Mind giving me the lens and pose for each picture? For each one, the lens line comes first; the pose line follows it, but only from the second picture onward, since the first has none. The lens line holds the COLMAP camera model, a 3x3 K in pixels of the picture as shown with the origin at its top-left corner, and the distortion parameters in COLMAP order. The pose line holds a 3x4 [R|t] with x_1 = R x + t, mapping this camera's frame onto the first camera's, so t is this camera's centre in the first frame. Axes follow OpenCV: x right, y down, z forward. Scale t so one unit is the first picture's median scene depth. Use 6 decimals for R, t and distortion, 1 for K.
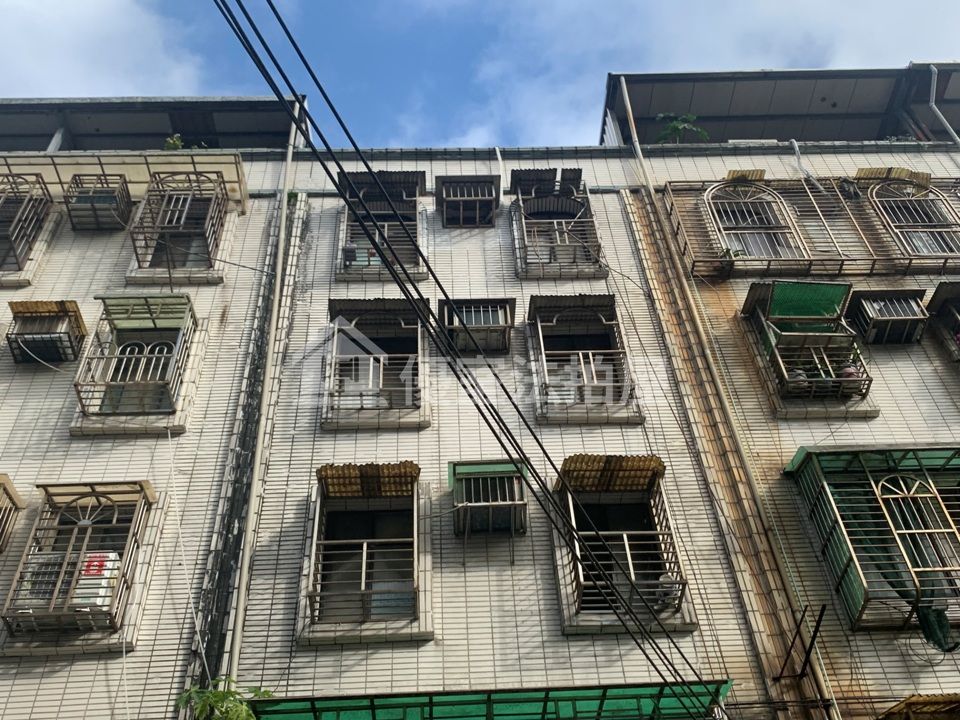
lens RADIAL K [[1035.9, 0, 492.6], [0, 1035.9, 319.3], [0, 0, 1]] dist [0.070201, 0.000000]
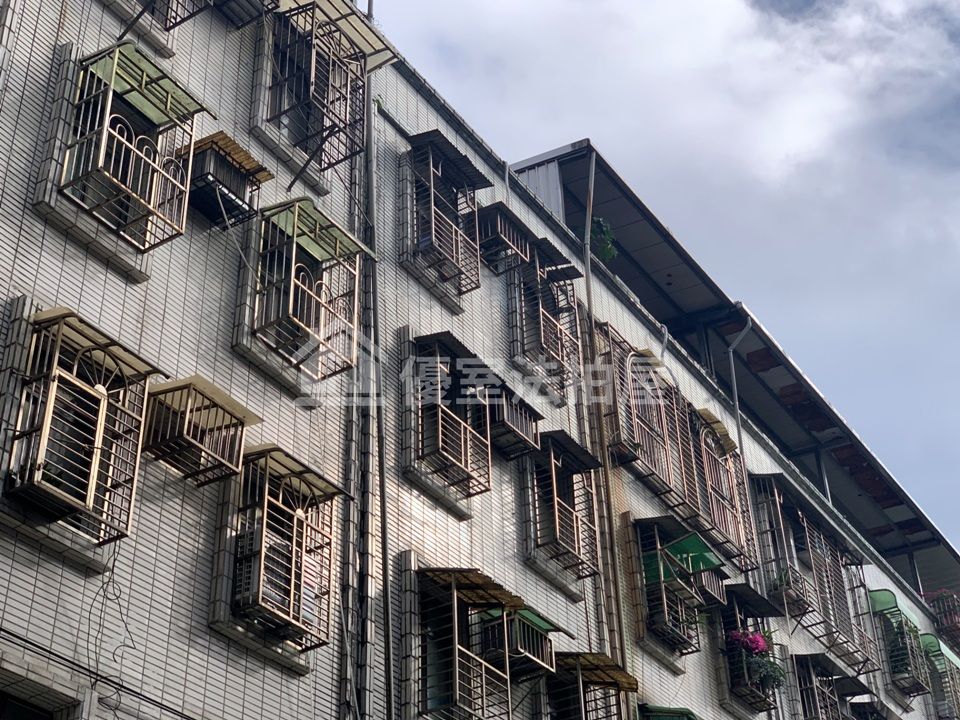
lens RADIAL K [[1520.0, 0, 504.3], [0, 1520.0, 314.7], [0, 0, 1]] dist [0.089208, 0.000000]
pose [[0.551081, 0.526683, 0.647236, -1.287712], [-0.643618, 0.761950, -0.072030, 0.043484], [-0.531098, -0.376879, 0.758879, -0.044346]]
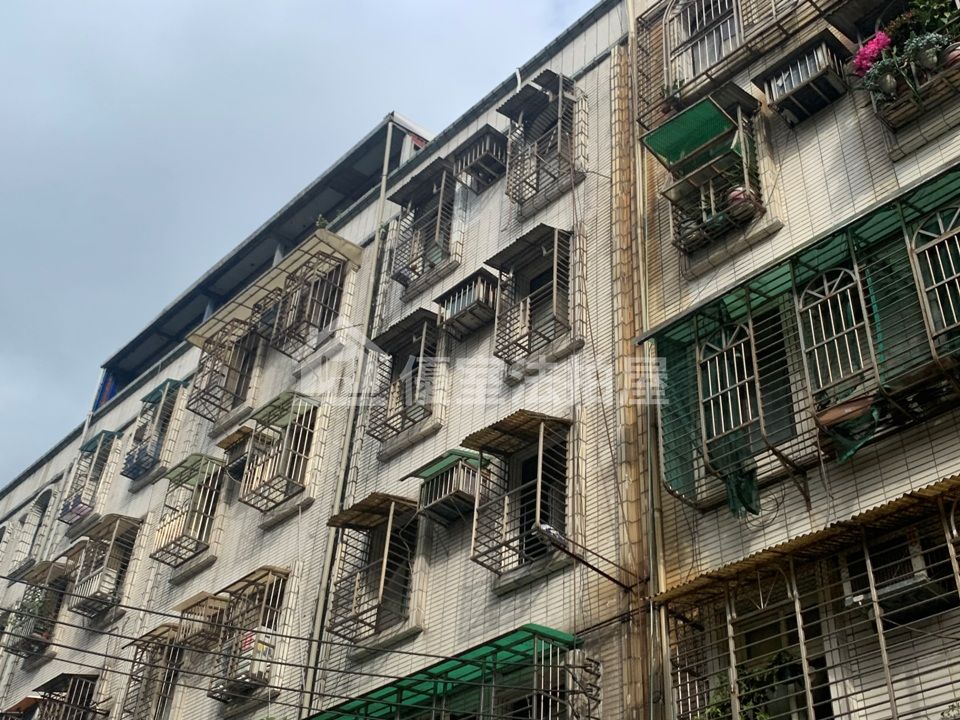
lens RADIAL K [[1182.1, 0, 478.1], [0, 1182.1, 315.7], [0, 0, 1]] dist [0.115624, 0.000000]
pose [[0.660057, -0.410639, -0.629047, 0.989181], [0.518395, 0.855023, -0.014205, 0.047017], [0.543683, -0.316719, 0.777237, 0.074265]]
